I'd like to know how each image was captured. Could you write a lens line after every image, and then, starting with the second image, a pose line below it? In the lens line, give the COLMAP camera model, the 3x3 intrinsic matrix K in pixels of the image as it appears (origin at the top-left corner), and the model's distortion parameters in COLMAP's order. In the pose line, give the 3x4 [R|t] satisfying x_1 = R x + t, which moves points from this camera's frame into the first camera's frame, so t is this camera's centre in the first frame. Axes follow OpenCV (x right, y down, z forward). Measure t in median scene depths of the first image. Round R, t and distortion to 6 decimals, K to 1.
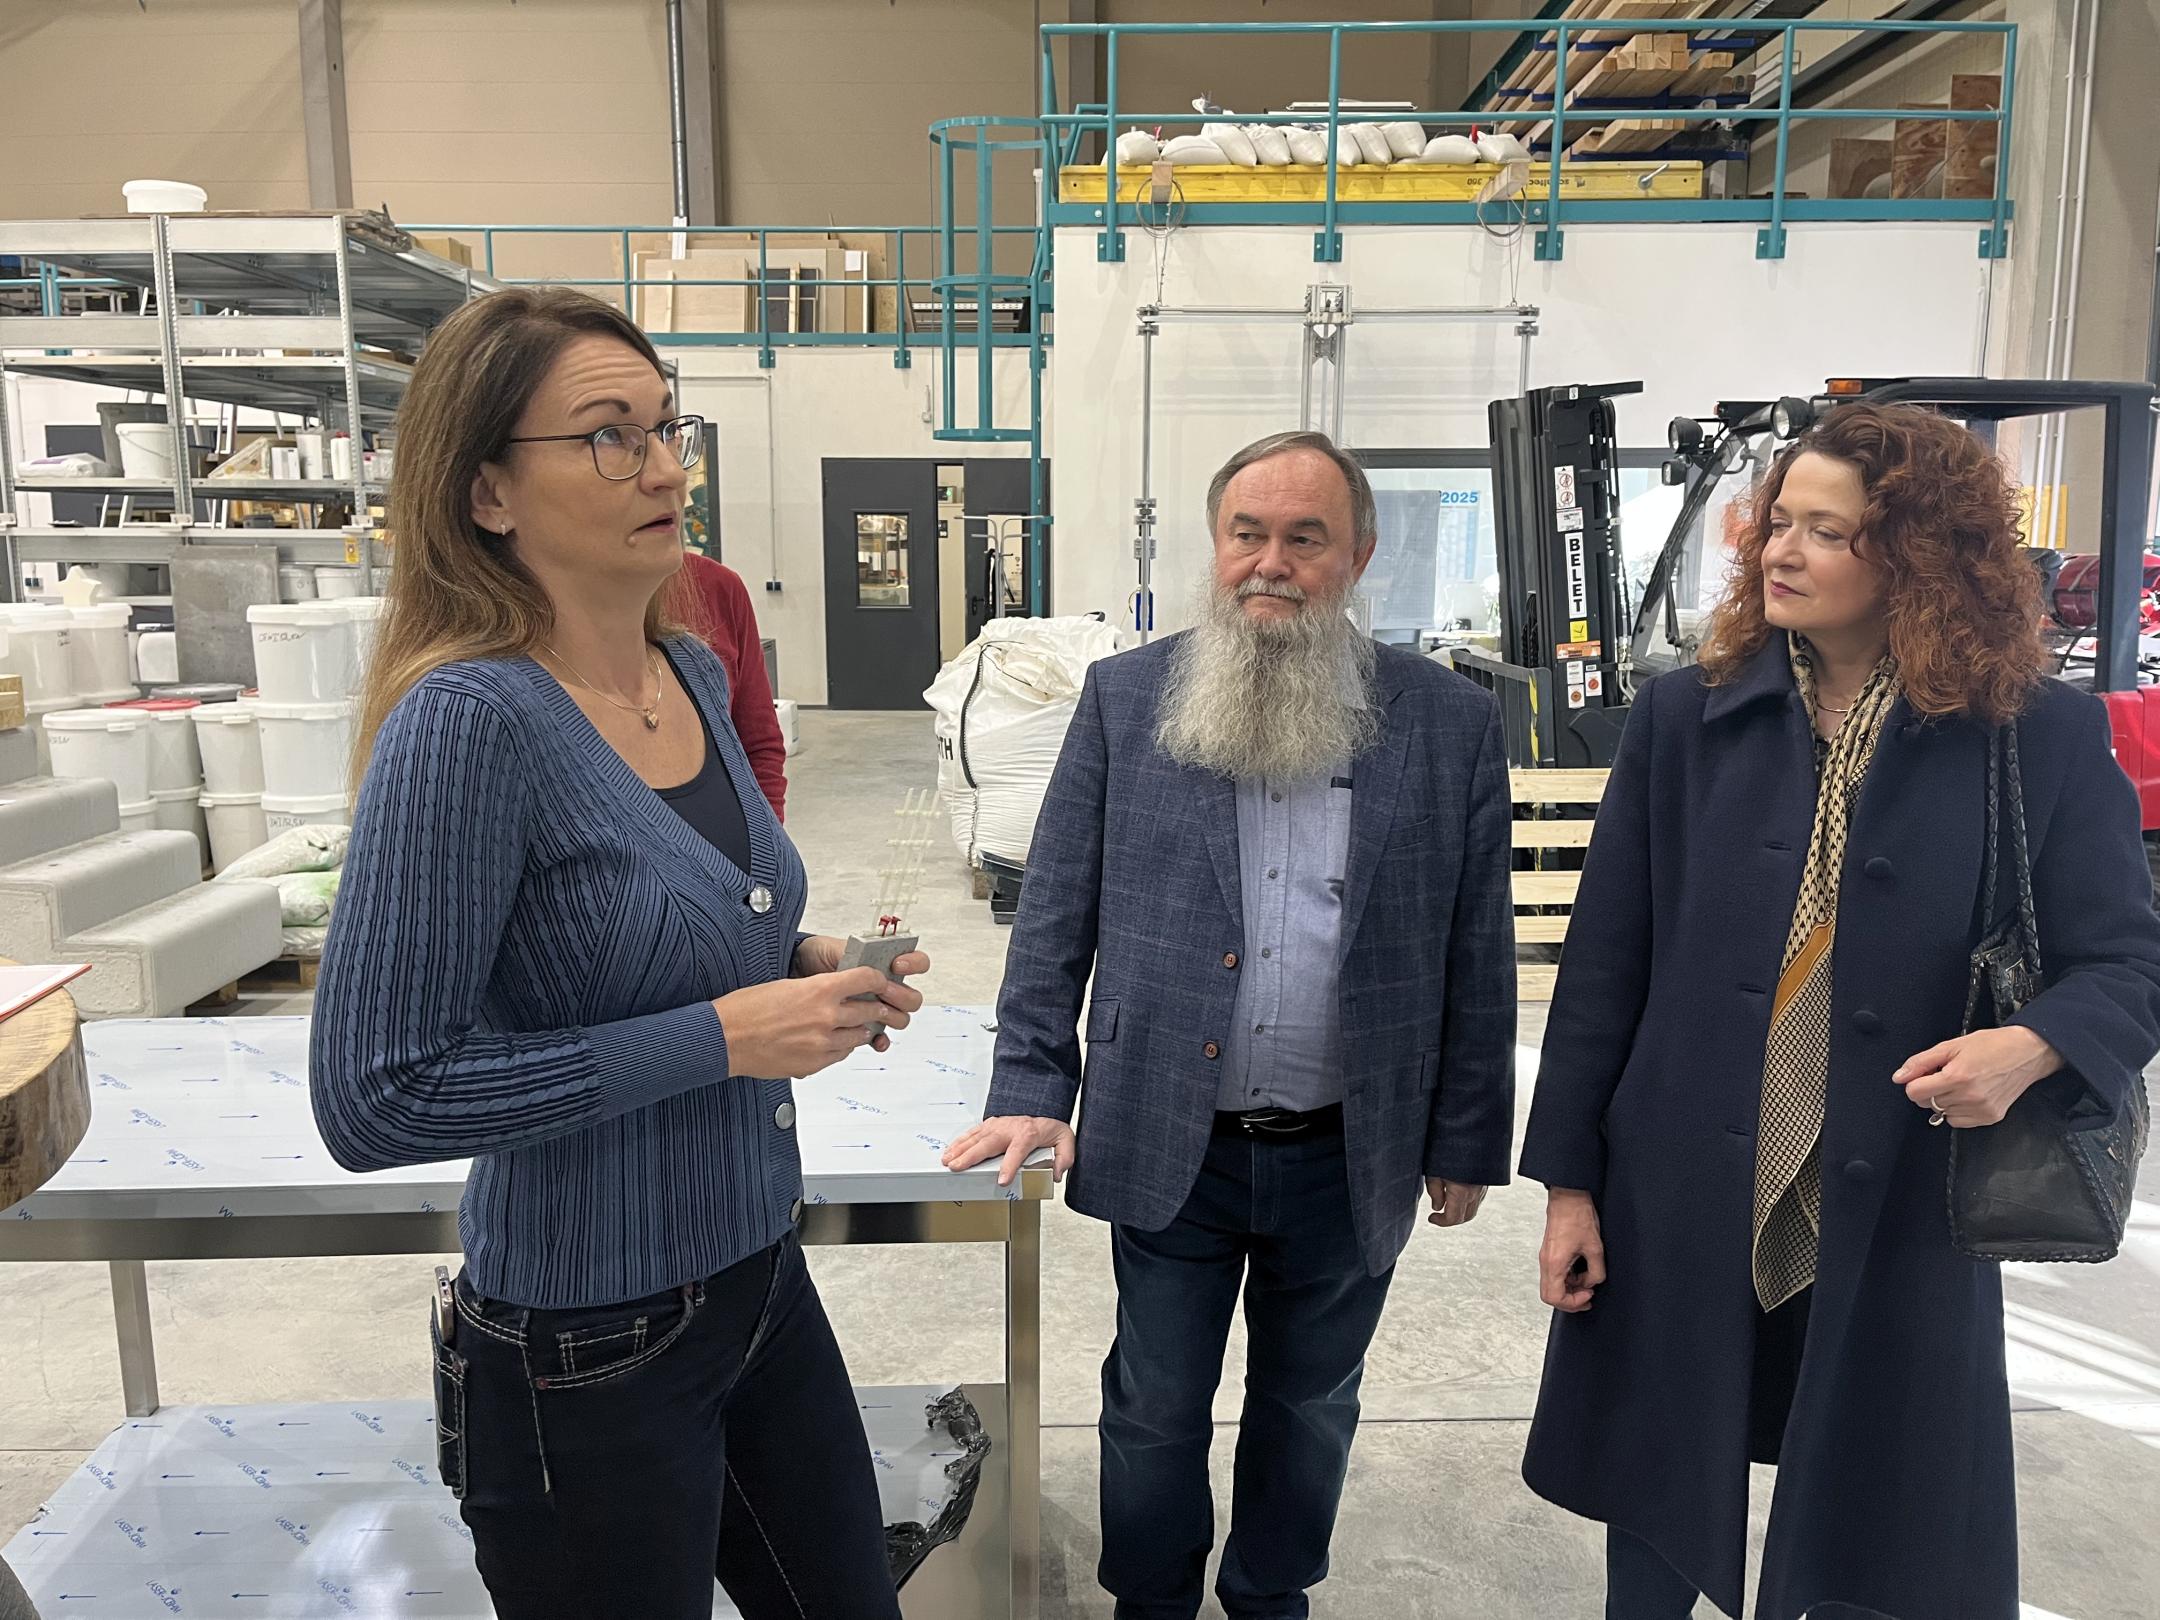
lens RADIAL K [[1649.8, 0, 1067.3], [0, 1649.8, 807.4], [0, 0, 1]] dist [0.050552, -0.050931]
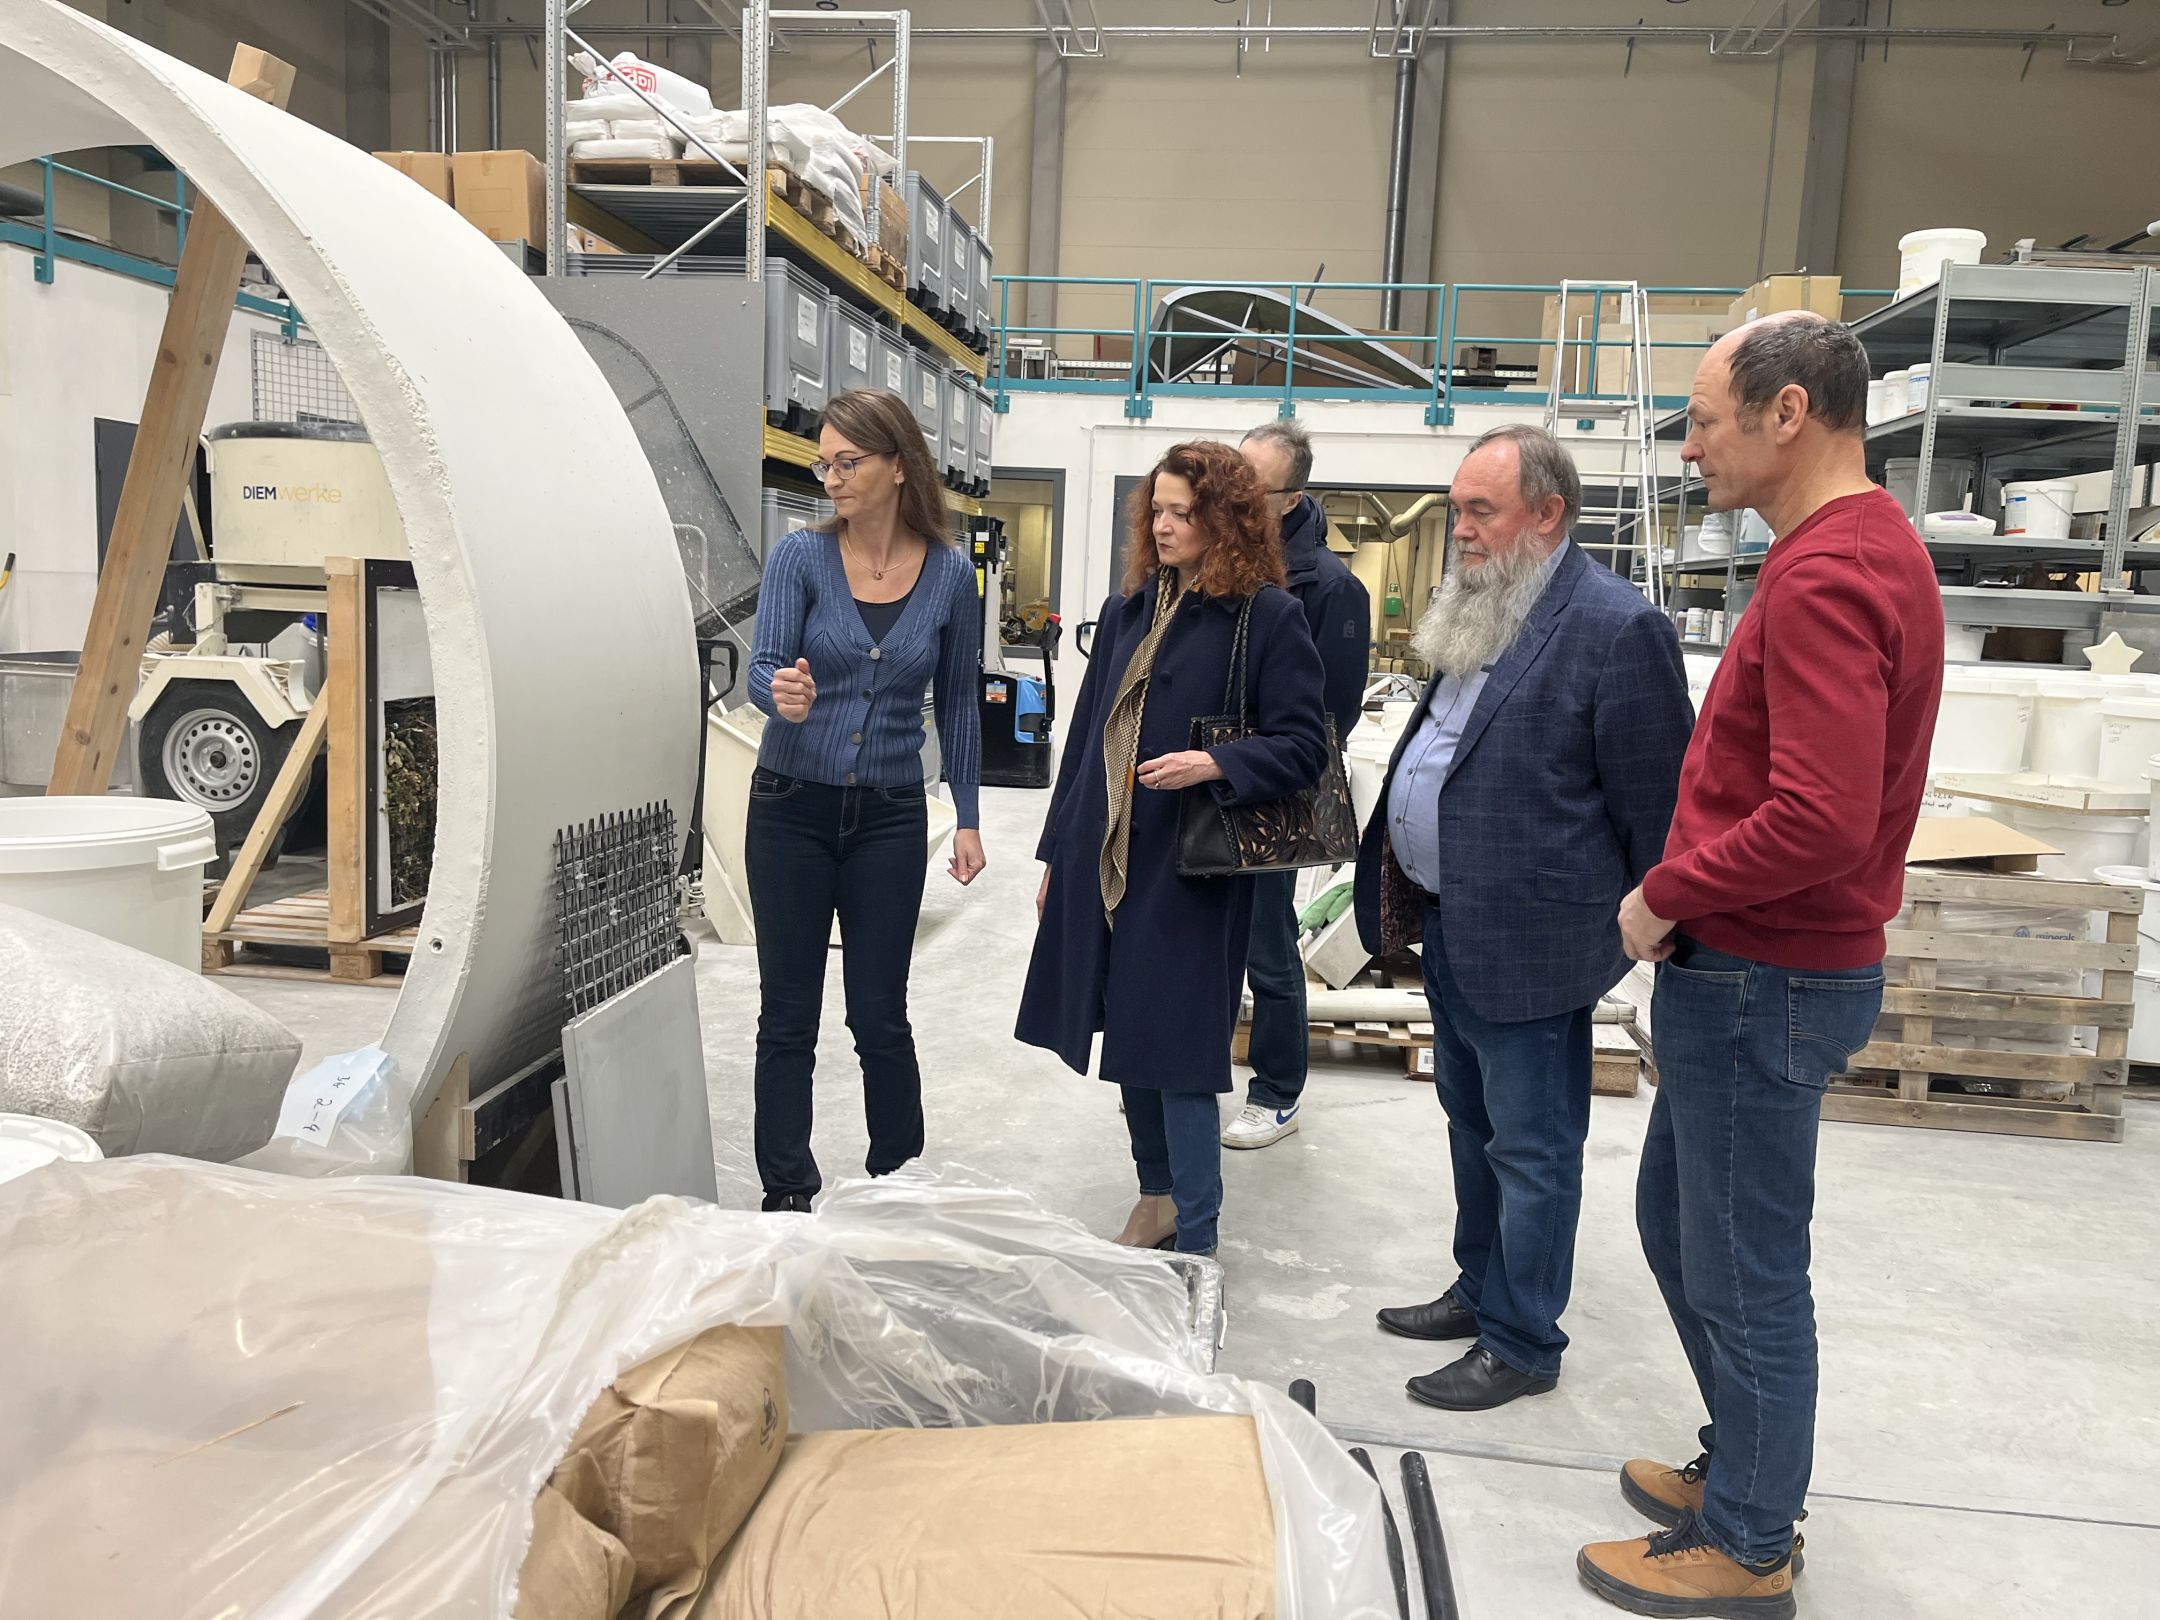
lens RADIAL K [[1657.6, 0, 1068.2], [0, 1657.6, 820.1], [0, 0, 1]] dist [0.054618, -0.064076]
pose [[0.992893, 0.057854, -0.104004, -0.870001], [-0.061492, 0.997591, -0.032116, 0.021234], [0.101895, 0.038284, 0.994058, 0.007668]]
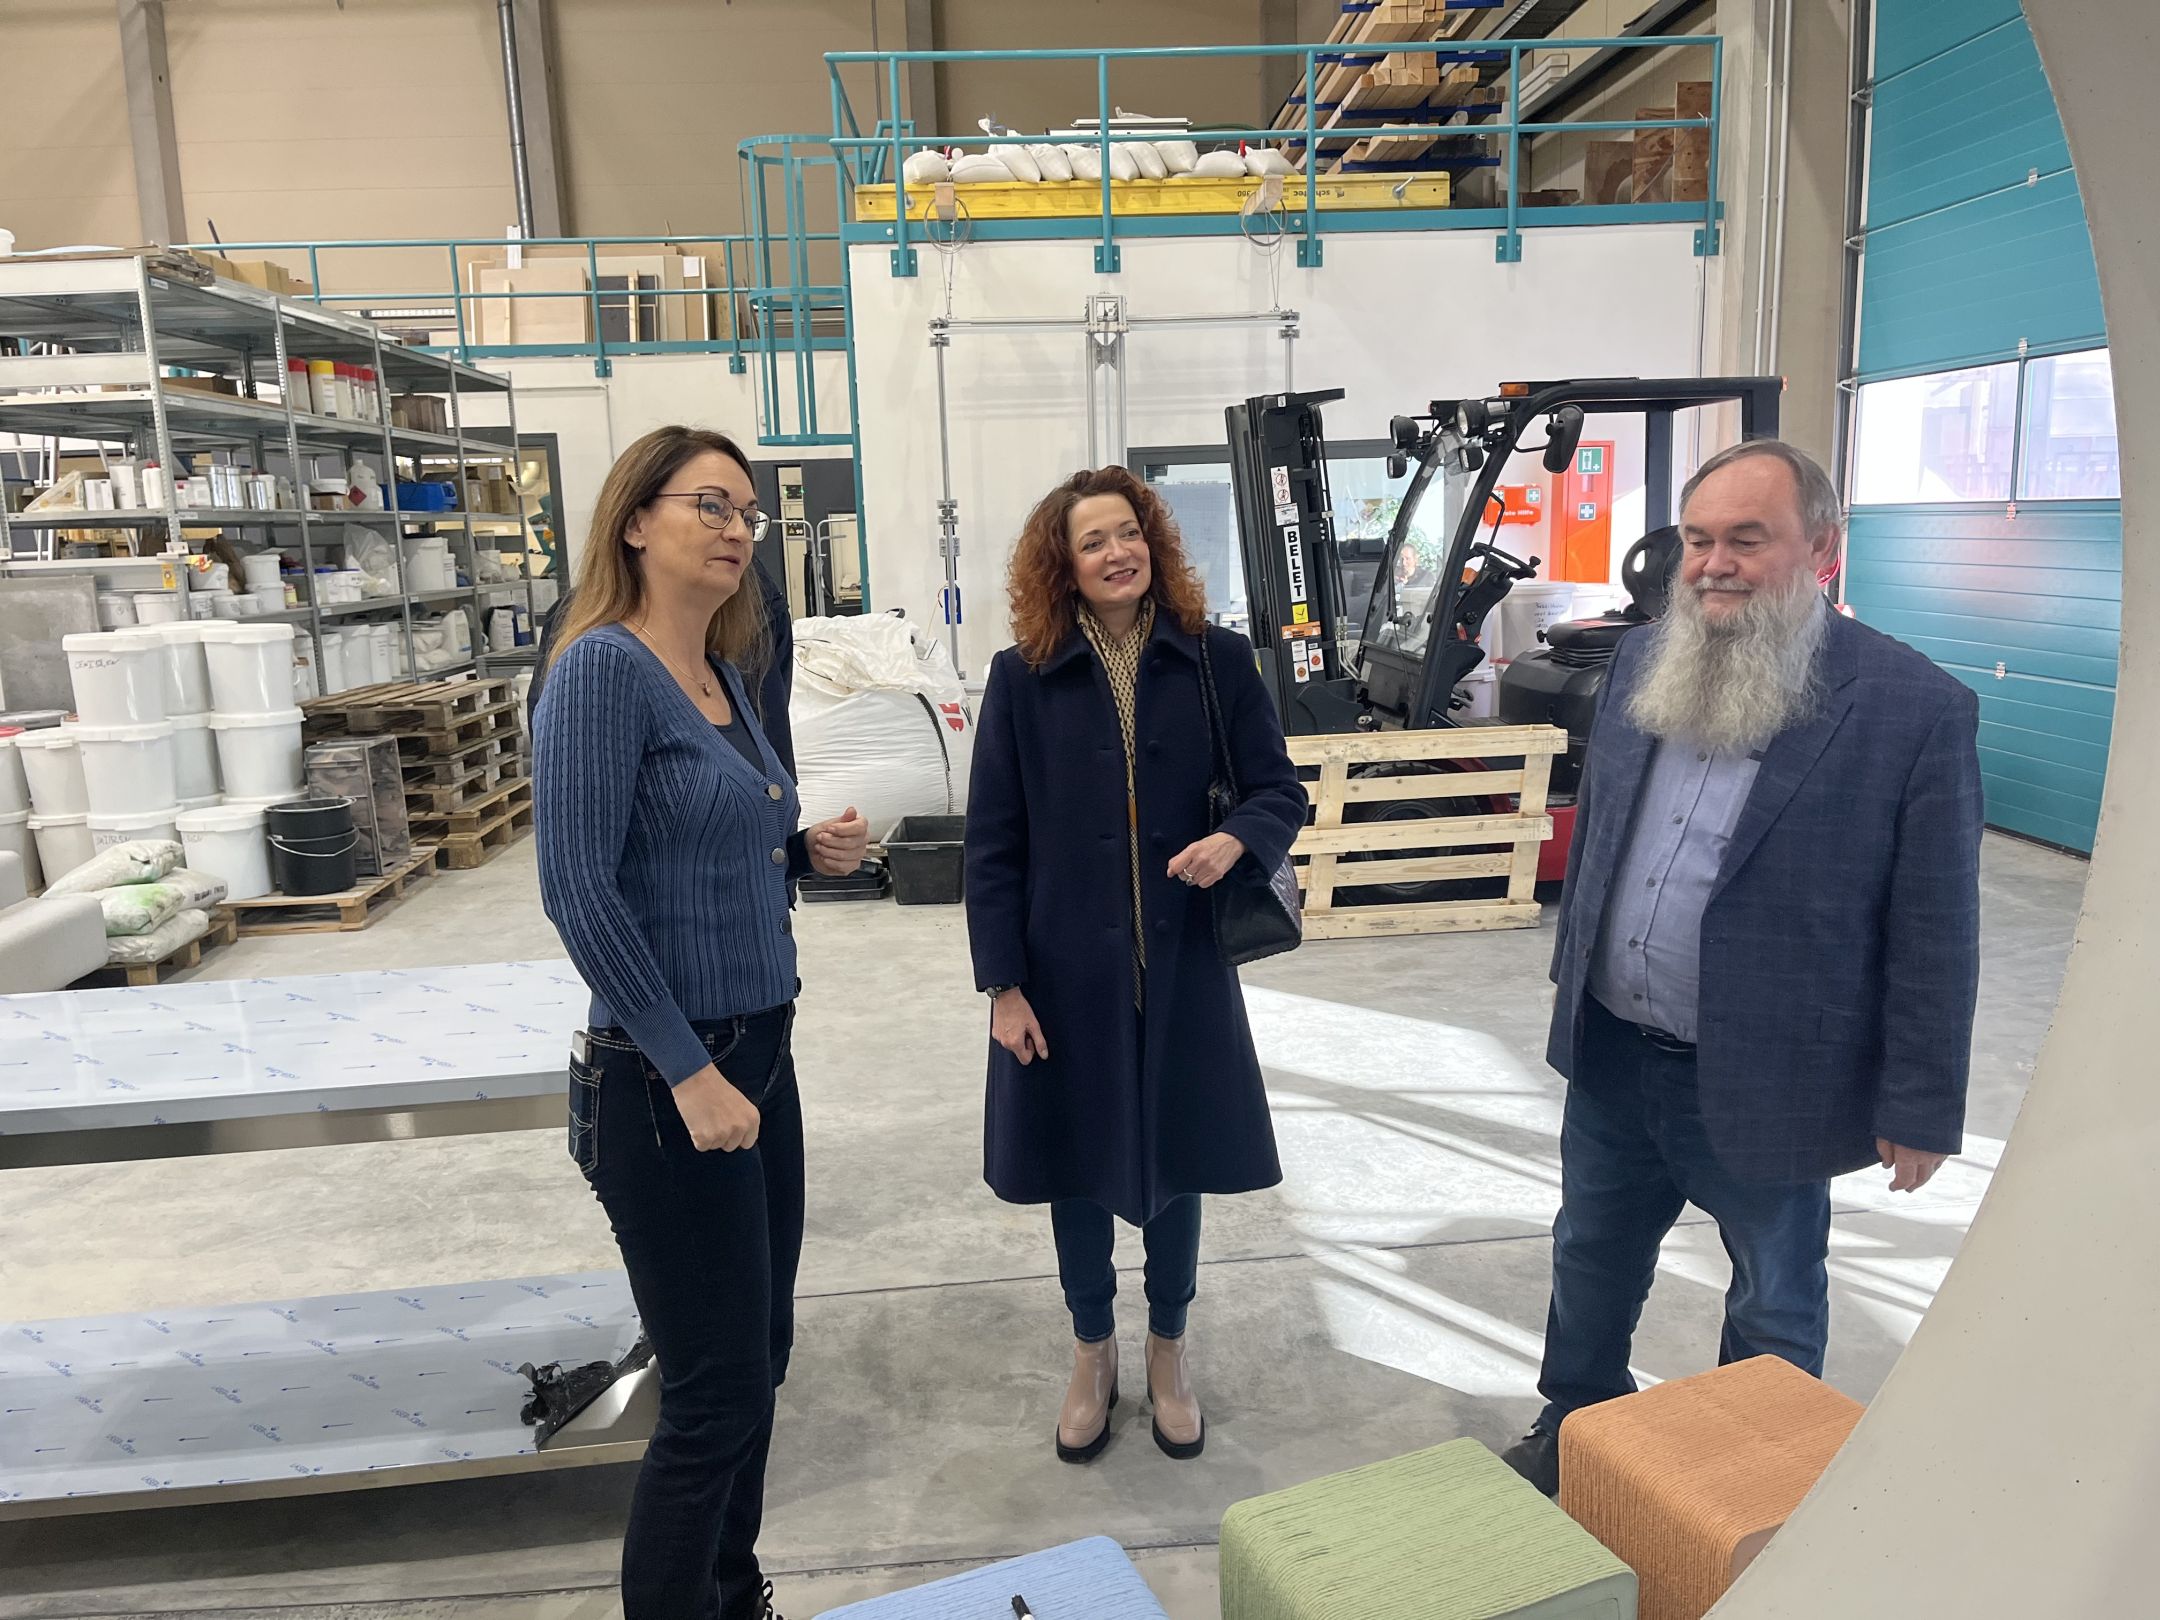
lens RADIAL K [[1643.2, 0, 1093.3], [0, 1643.2, 822.7], [0, 0, 1]] dist [0.074862, -0.099304]
pose [[0.996333, -0.047340, 0.071276, 0.055397], [0.046118, 0.998761, 0.018689, 0.005401], [-0.072072, -0.015334, 0.997282, -0.071012]]
